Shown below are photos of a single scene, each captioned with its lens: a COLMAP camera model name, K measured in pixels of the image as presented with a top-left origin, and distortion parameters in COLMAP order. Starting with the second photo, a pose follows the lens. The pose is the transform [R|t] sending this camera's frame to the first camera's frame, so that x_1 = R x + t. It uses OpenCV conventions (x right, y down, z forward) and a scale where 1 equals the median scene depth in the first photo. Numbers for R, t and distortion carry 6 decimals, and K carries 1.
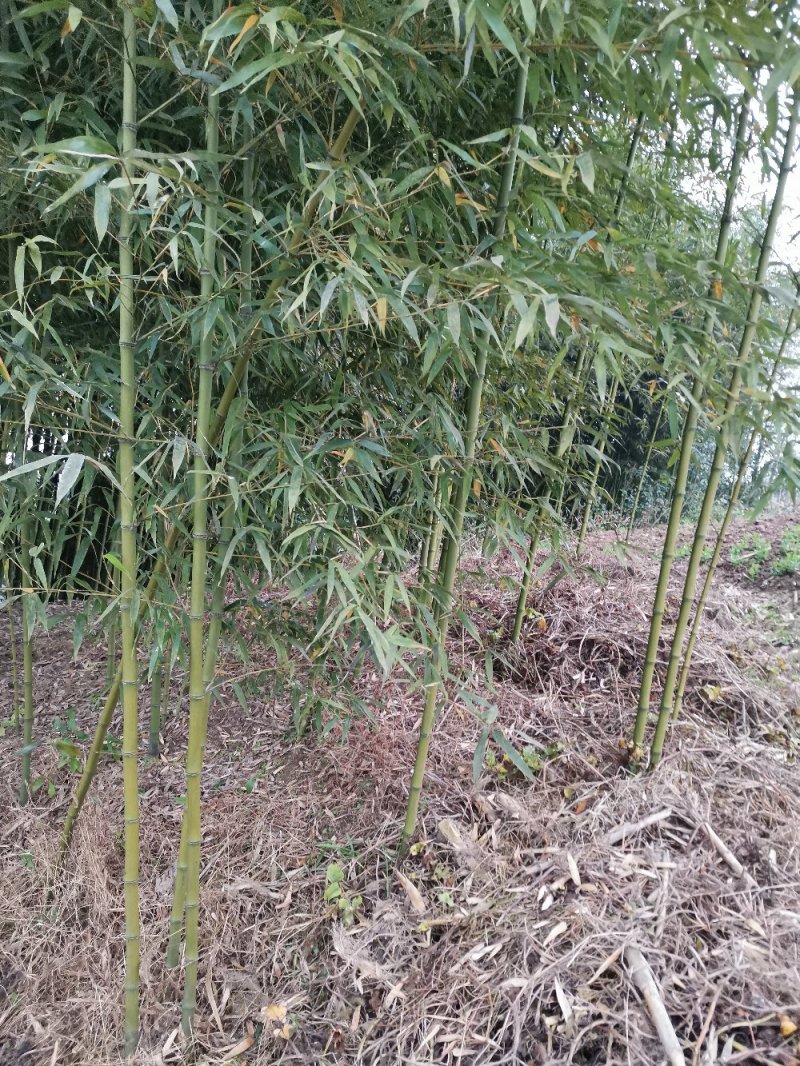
lens RADIAL K [[766.1, 0, 400.0], [0, 766.1, 533.0], [0, 0, 1]] dist [0.044131, -0.056420]
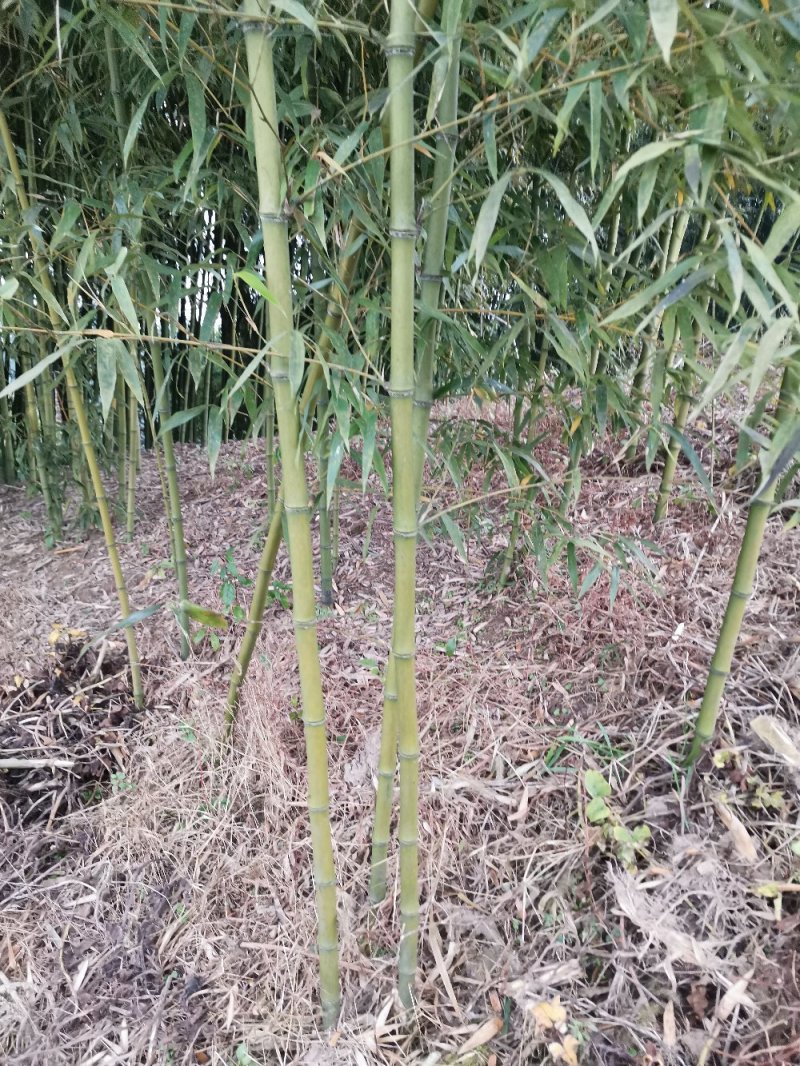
lens RADIAL K [[766.1, 0, 400.0], [0, 766.1, 533.0], [0, 0, 1]] dist [0.044131, -0.056420]
pose [[0.981675, 0.003653, -0.190527, -0.116102], [0.034023, 0.980392, 0.194097, 0.073377], [0.187500, -0.197023, 0.962302, 0.316515]]
